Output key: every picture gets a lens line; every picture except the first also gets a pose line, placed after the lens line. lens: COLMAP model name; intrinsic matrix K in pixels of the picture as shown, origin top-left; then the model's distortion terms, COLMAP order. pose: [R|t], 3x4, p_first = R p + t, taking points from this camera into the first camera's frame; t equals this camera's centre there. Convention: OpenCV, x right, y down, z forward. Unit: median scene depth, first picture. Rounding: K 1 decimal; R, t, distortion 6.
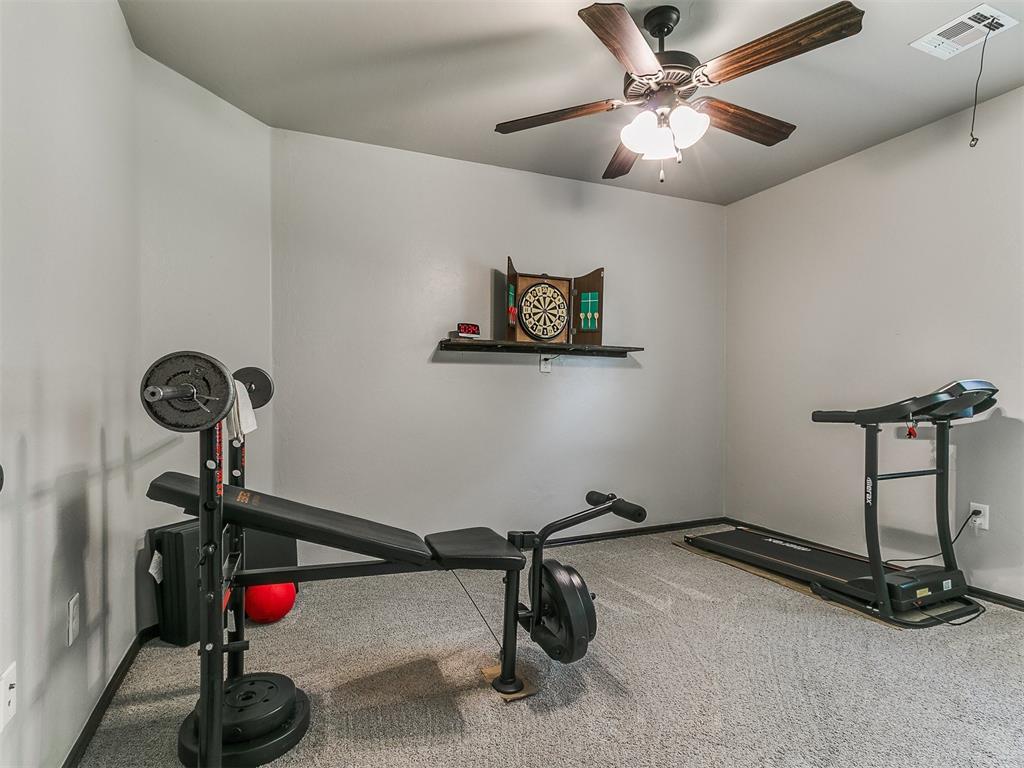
lens RADIAL K [[538.4, 0, 503.3], [0, 538.4, 391.9], [0, 0, 1]] dist [0.001797, -0.000394]
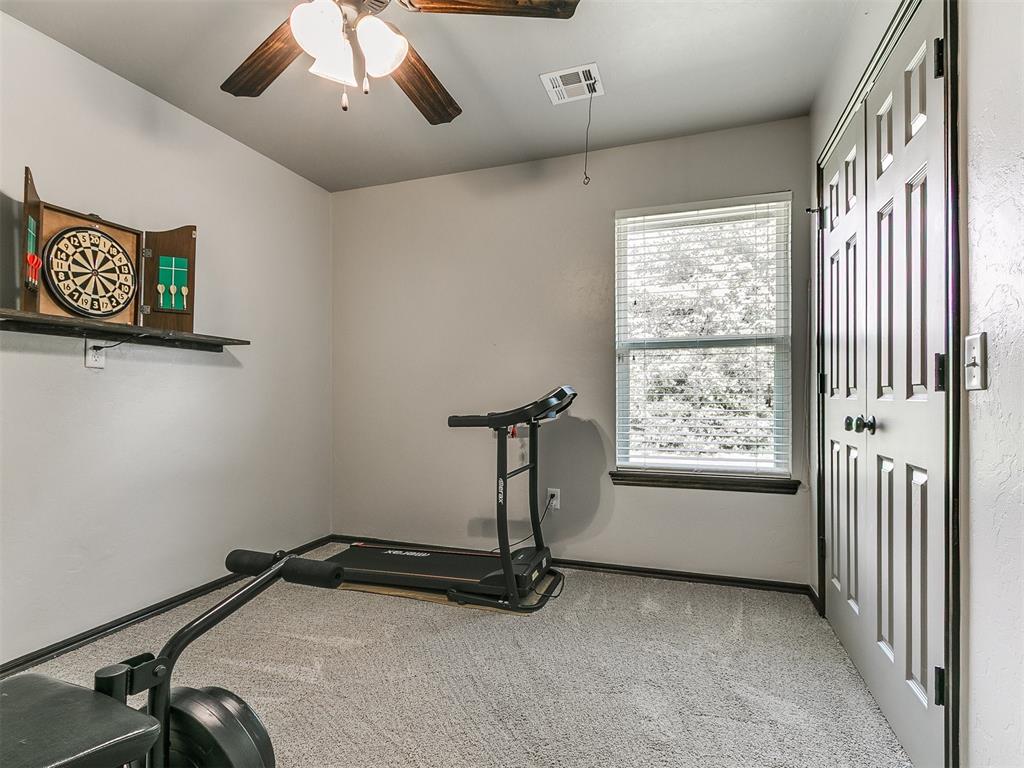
lens RADIAL K [[533.9, 0, 506.4], [0, 533.9, 397.1], [0, 0, 1]] dist [0.002684, -0.000933]
pose [[0.687941, -0.004319, 0.725754, -0.050725], [0.003943, 0.999990, 0.002213, -0.000553], [-0.725756, 0.001339, 0.687951, 0.209663]]
